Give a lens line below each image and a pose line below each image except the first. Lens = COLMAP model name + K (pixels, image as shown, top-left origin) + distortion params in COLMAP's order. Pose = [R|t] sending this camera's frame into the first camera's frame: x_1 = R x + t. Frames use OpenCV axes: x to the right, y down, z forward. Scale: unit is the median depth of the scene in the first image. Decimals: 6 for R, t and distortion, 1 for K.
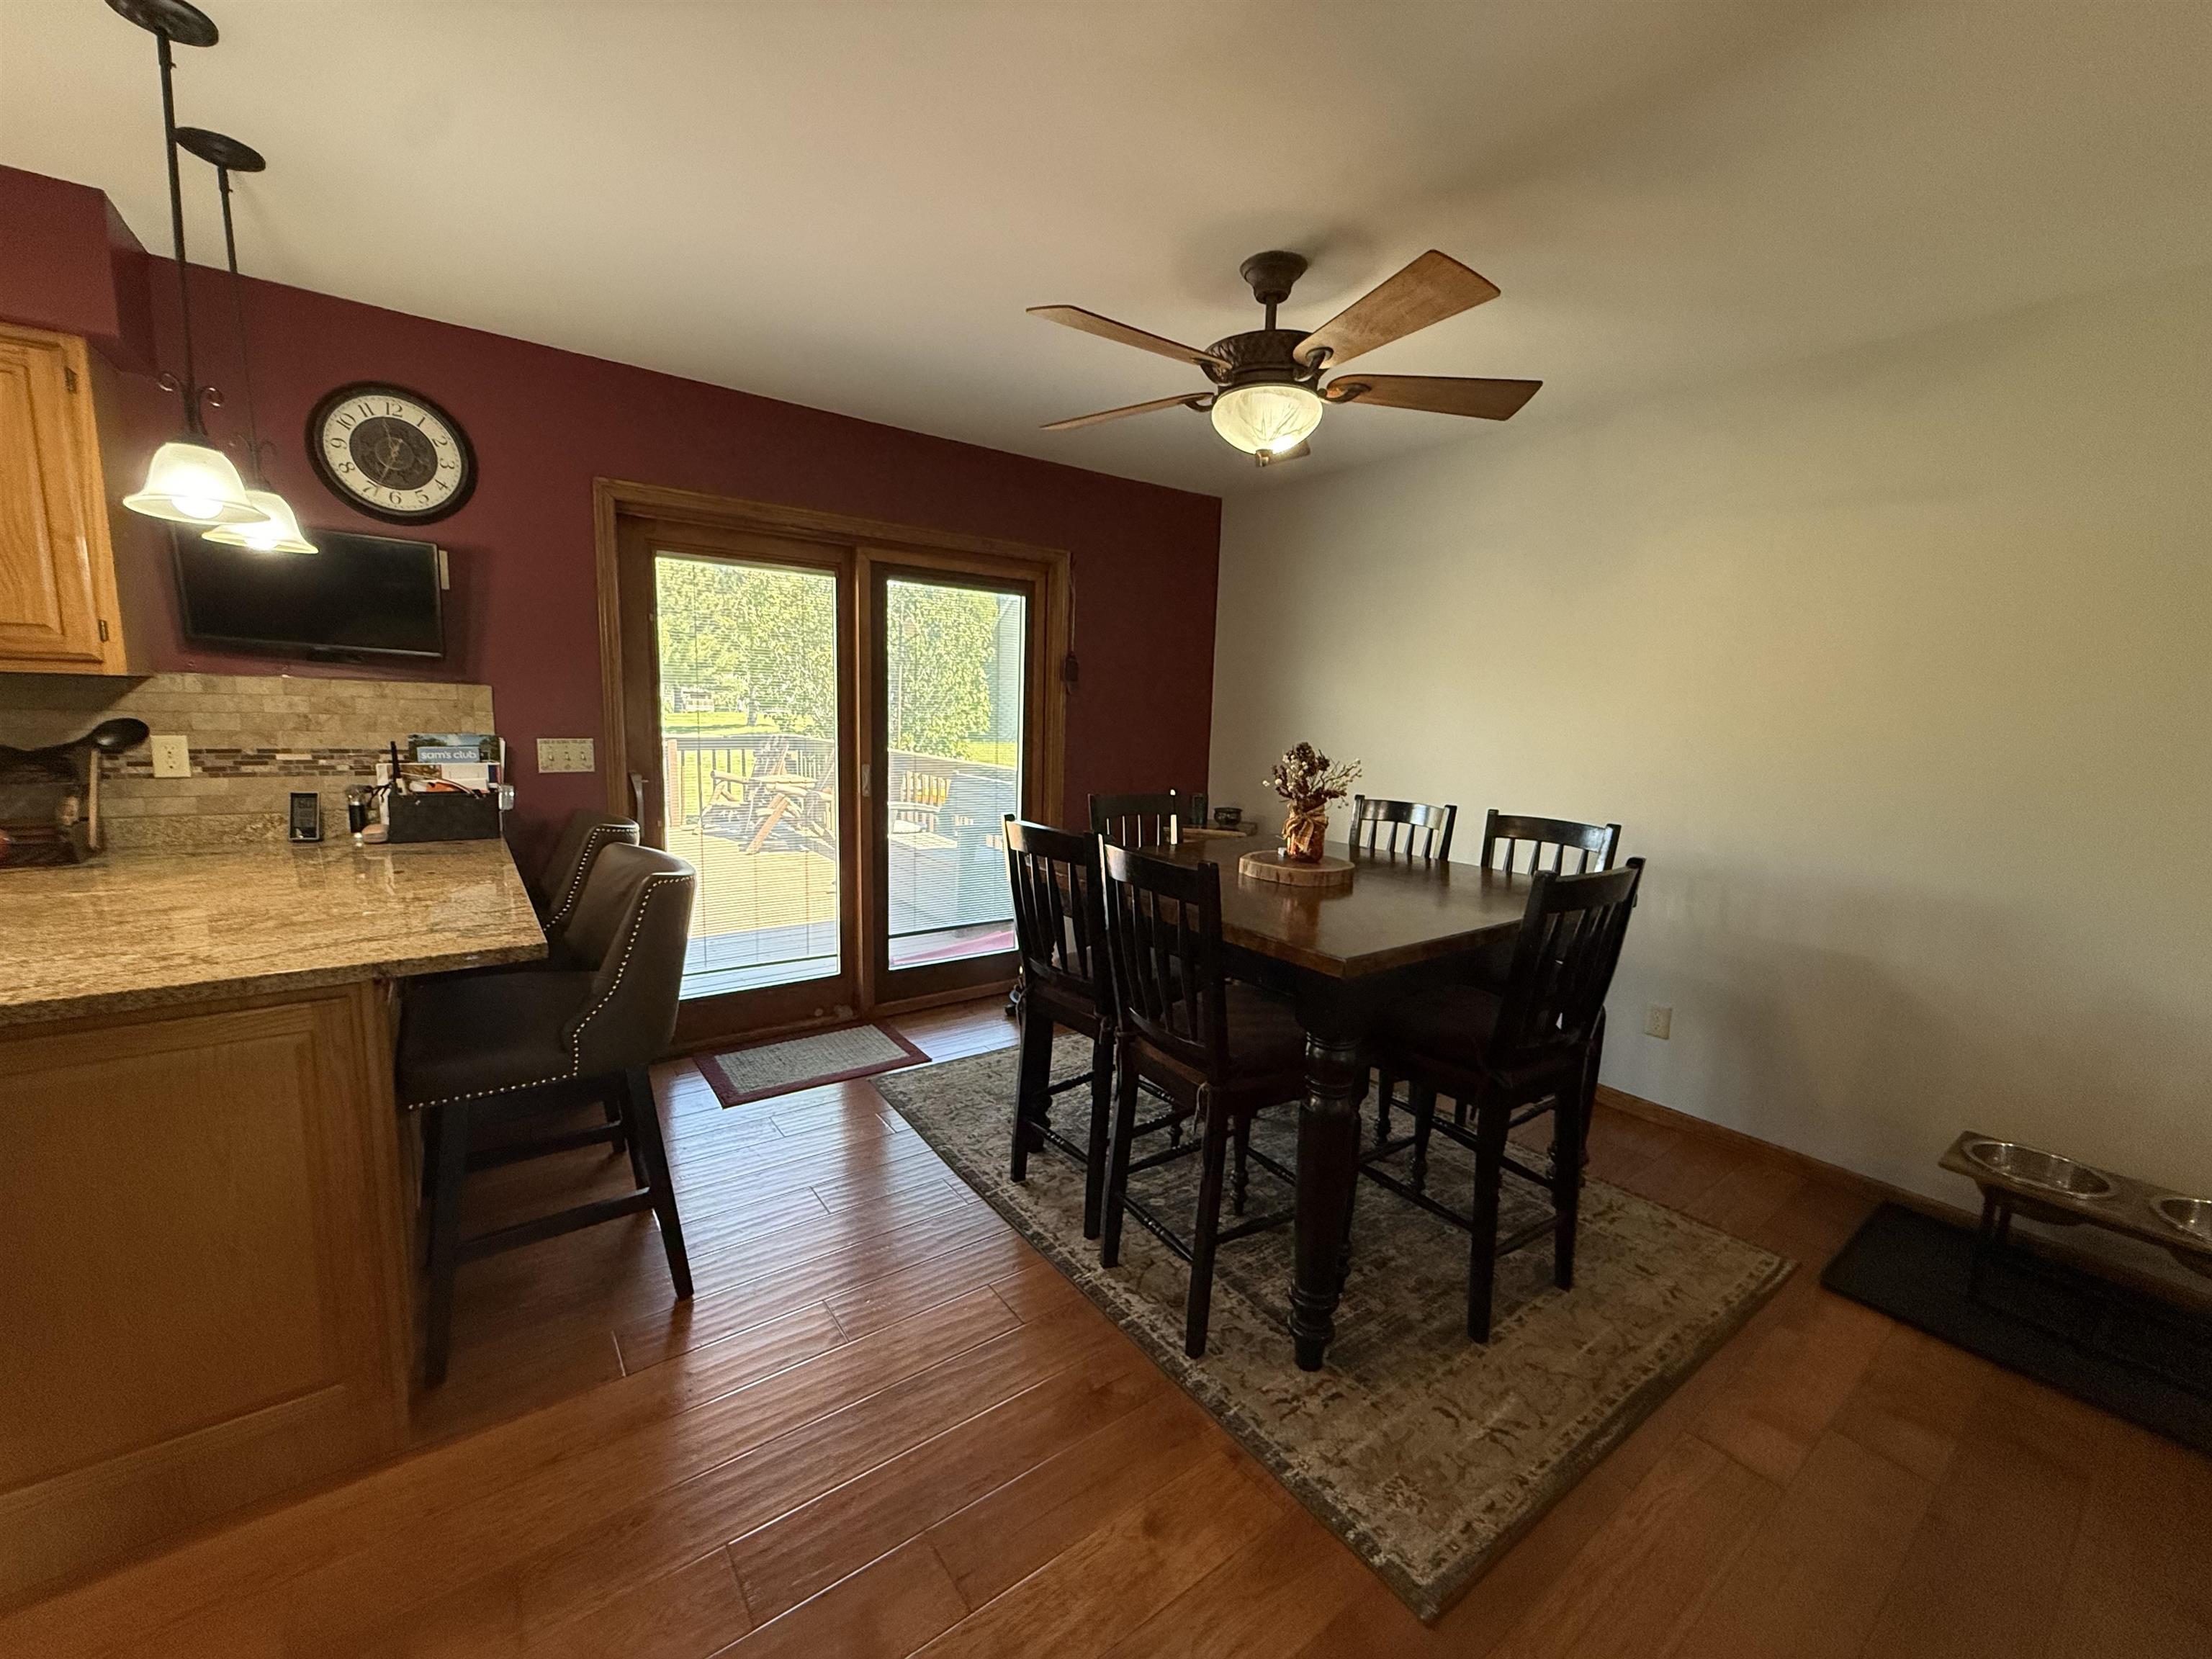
lens RADIAL K [[878.6, 0, 1102.1], [0, 878.6, 827.3], [0, 0, 1]] dist [0.001015, -0.000236]
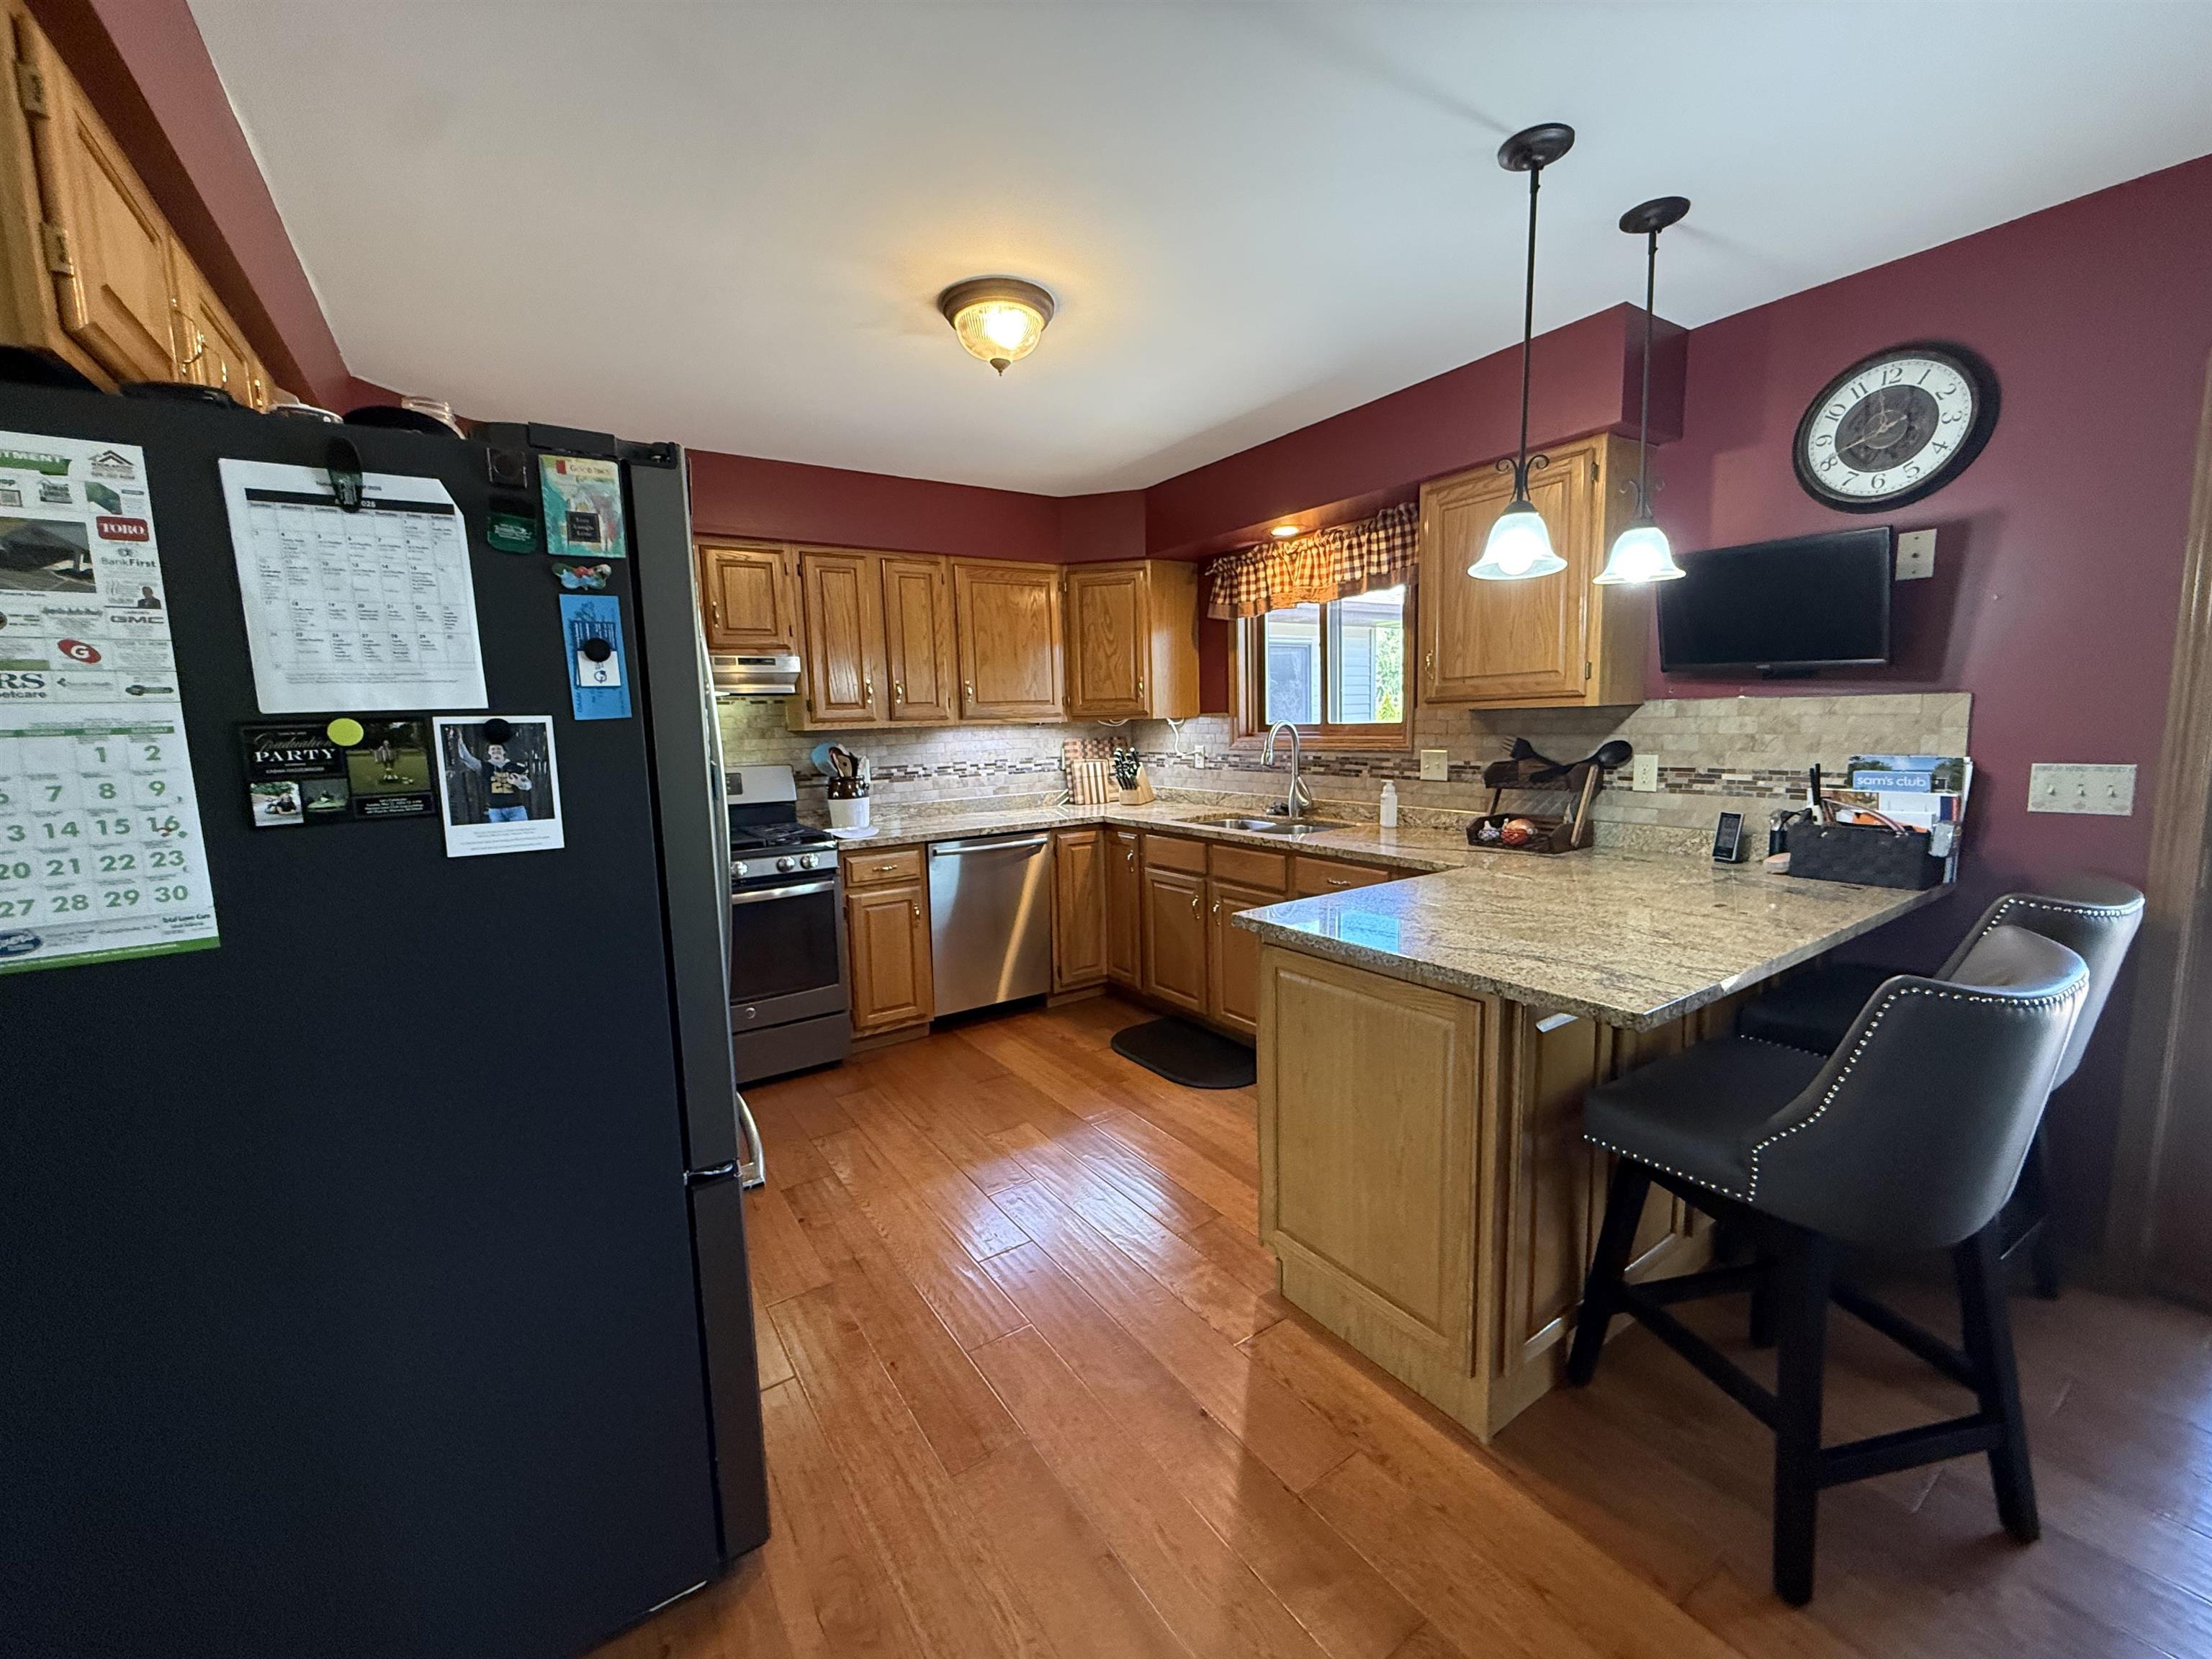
lens RADIAL K [[878.6, 0, 1100.5], [0, 878.6, 828.4], [0, 0, 1]] dist [0.001015, -0.000236]
pose [[-0.047414, 0.093818, -0.994460, 0.120064], [-0.107905, 0.989272, 0.098473, -0.041982], [0.993030, 0.111976, -0.036782, 0.317092]]
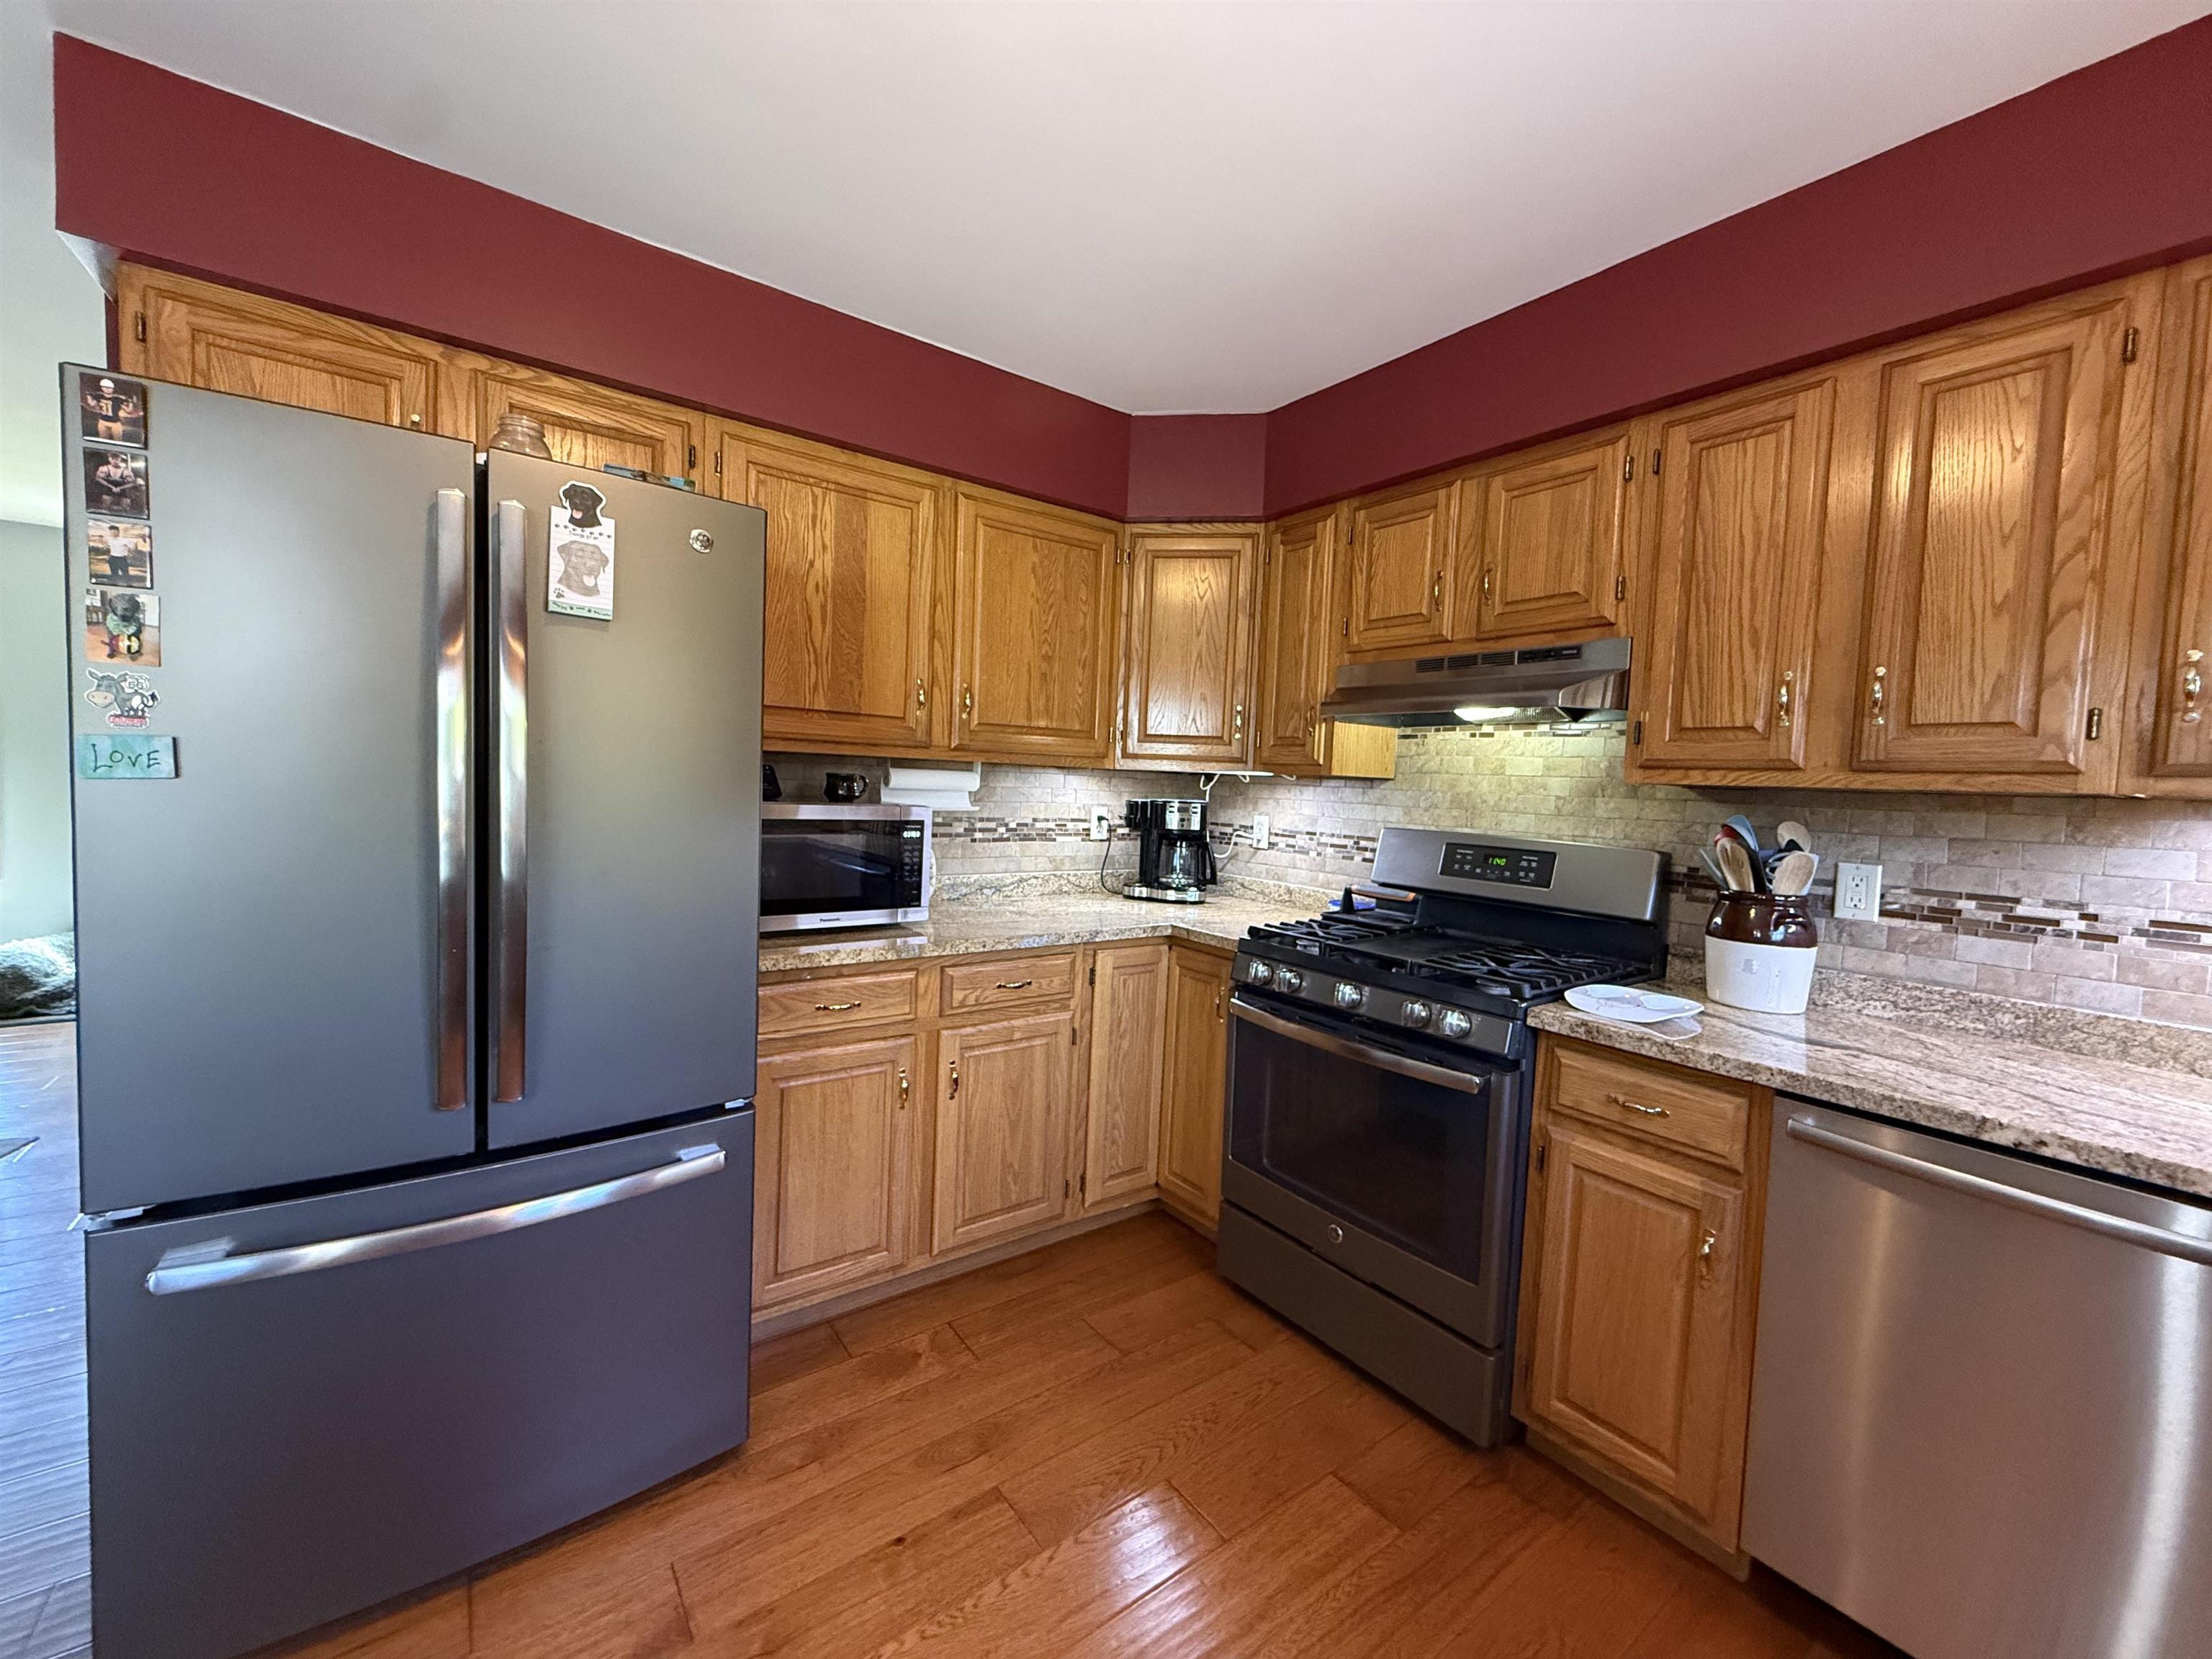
lens RADIAL K [[878.6, 0, 1099.5], [0, 878.6, 827.4], [0, 0, 1]] dist [0.001015, -0.000236]
pose [[-0.997299, -0.073443, -0.000269, -0.880730], [-0.072189, 0.979585, 0.187621, -0.075599], [-0.013516, 0.187134, -0.982241, 0.490011]]
